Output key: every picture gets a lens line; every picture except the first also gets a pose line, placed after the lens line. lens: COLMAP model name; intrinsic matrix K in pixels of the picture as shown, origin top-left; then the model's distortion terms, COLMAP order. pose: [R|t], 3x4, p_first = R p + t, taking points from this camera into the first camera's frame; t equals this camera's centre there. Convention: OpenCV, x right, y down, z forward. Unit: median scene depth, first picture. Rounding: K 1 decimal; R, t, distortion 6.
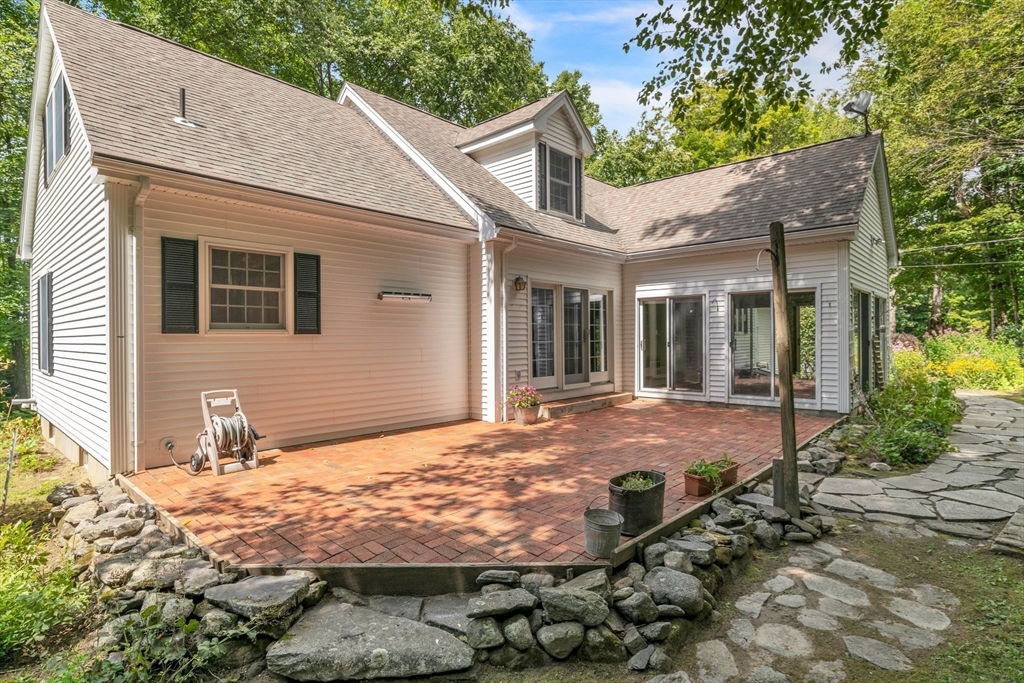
lens RADIAL K [[519.6, 0, 511.8], [0, 519.6, 339.4], [0, 0, 1]] dist [-0.000599, 0.000075]
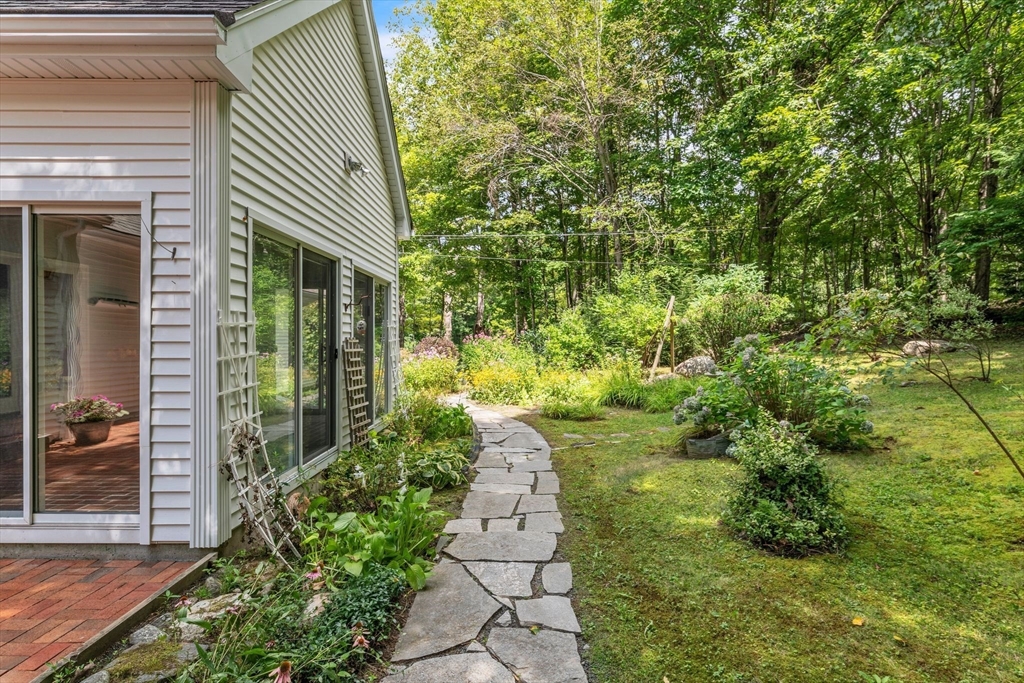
lens RADIAL K [[519.6, 0, 512.9], [0, 519.6, 342.0], [0, 0, 1]] dist [-0.000599, 0.000075]
pose [[0.741922, 0.006641, 0.670453, 0.545956], [-0.006658, 0.999975, -0.002537, -0.005129], [-0.670453, -0.002582, 0.741947, 0.572808]]
